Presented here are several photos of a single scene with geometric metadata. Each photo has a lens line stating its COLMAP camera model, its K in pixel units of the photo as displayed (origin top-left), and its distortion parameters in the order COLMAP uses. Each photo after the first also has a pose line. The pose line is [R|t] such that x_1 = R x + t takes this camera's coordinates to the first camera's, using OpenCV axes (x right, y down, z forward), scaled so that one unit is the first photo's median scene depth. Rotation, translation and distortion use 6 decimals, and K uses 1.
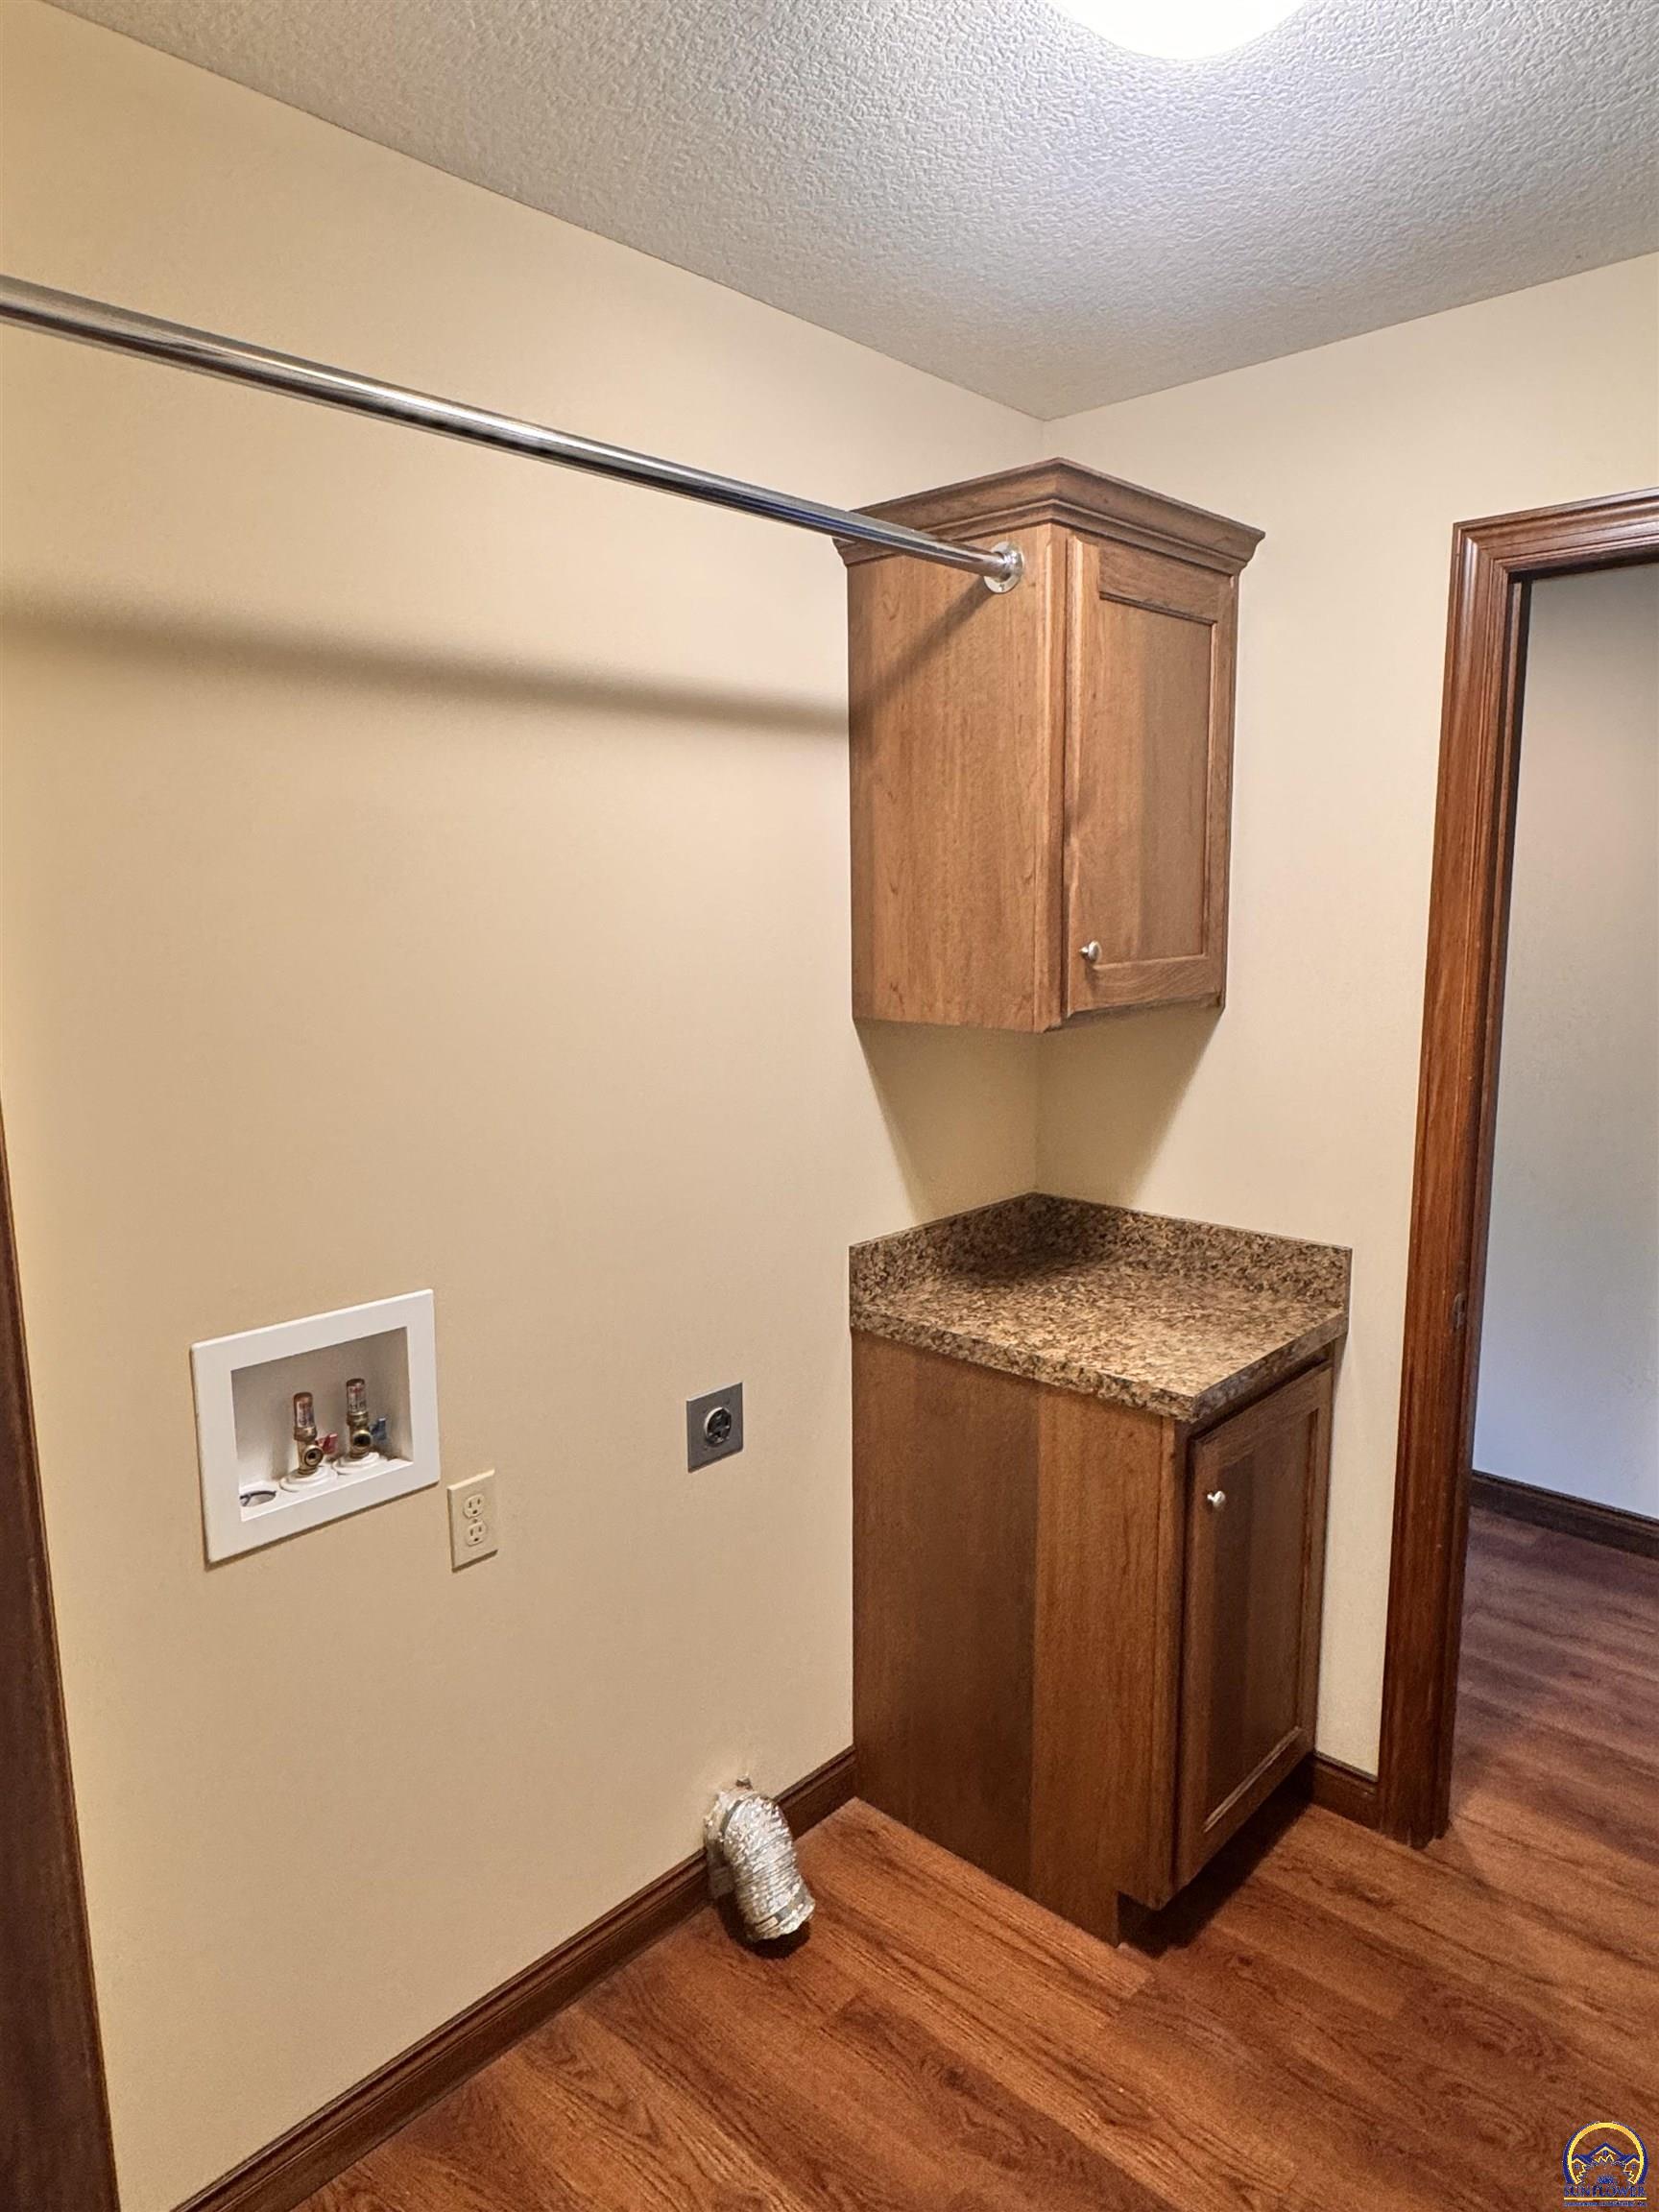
lens RADIAL K [[1375.5, 0, 829.5], [0, 1375.5, 1106.0], [0, 0, 1]] dist [0.004121, 0.001849]
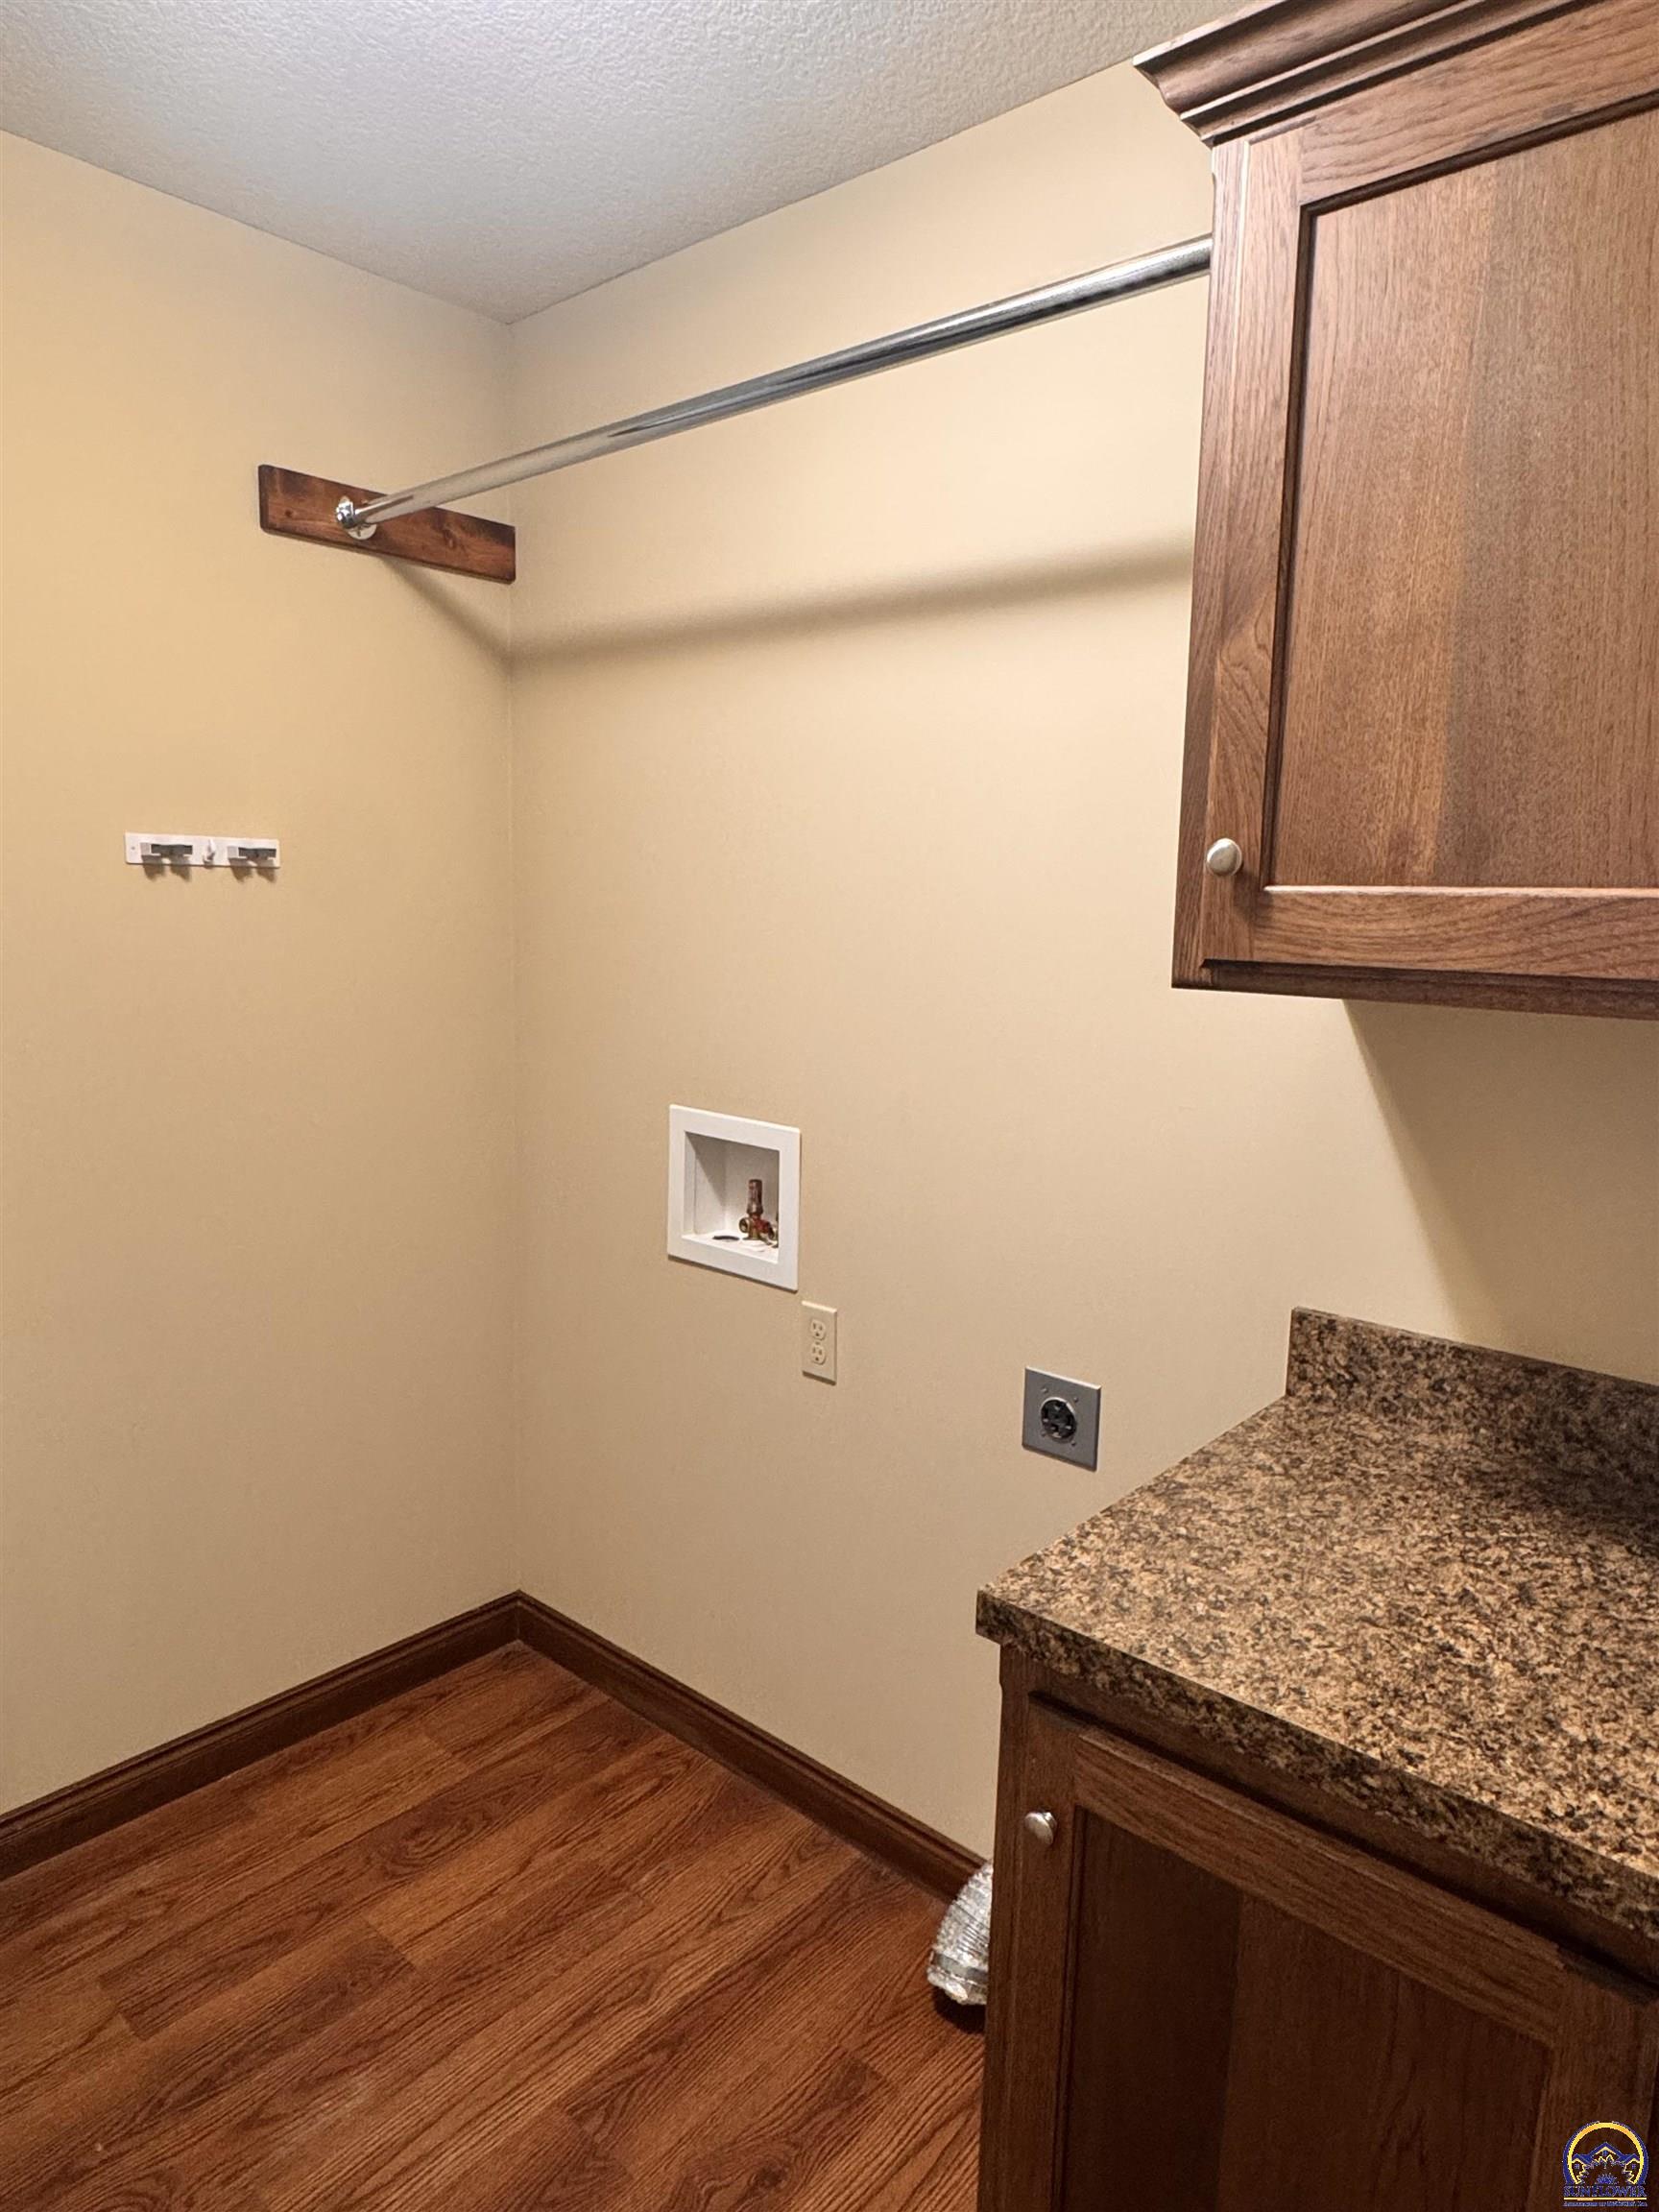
lens RADIAL K [[1375.5, 0, 829.5], [0, 1375.5, 1106.0], [0, 0, 1]] dist [0.004121, 0.001849]
pose [[0.033311, 0.168034, -0.985218, 0.726778], [-0.184295, 0.969894, 0.159189, -0.067504], [0.982306, 0.176268, 0.063275, 0.768913]]
